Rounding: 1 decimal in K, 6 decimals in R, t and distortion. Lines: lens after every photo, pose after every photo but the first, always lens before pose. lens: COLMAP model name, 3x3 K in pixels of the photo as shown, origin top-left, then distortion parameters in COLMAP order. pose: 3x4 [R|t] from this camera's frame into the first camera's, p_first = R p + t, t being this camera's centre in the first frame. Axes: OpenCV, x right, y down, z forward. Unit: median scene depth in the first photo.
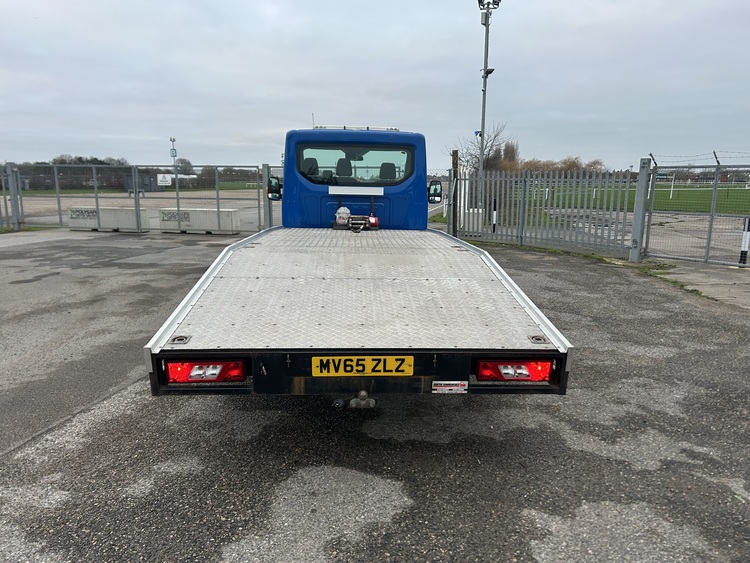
lens RADIAL K [[563.6, 0, 375.0], [0, 563.6, 281.5], [0, 0, 1]] dist [0.078707, -0.091877]
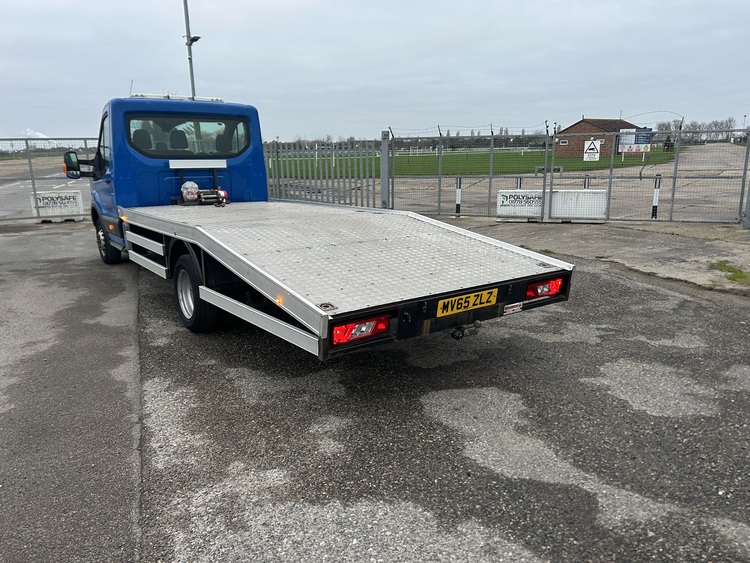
lens RADIAL K [[564.9, 0, 375.0], [0, 564.9, 281.5], [0, 0, 1]] dist [0.136623, -0.316083]
pose [[0.834626, -0.141318, 0.532380, -0.699060], [0.115534, 0.989942, 0.081651, -0.017591], [-0.538564, -0.006640, 0.842558, 0.046848]]
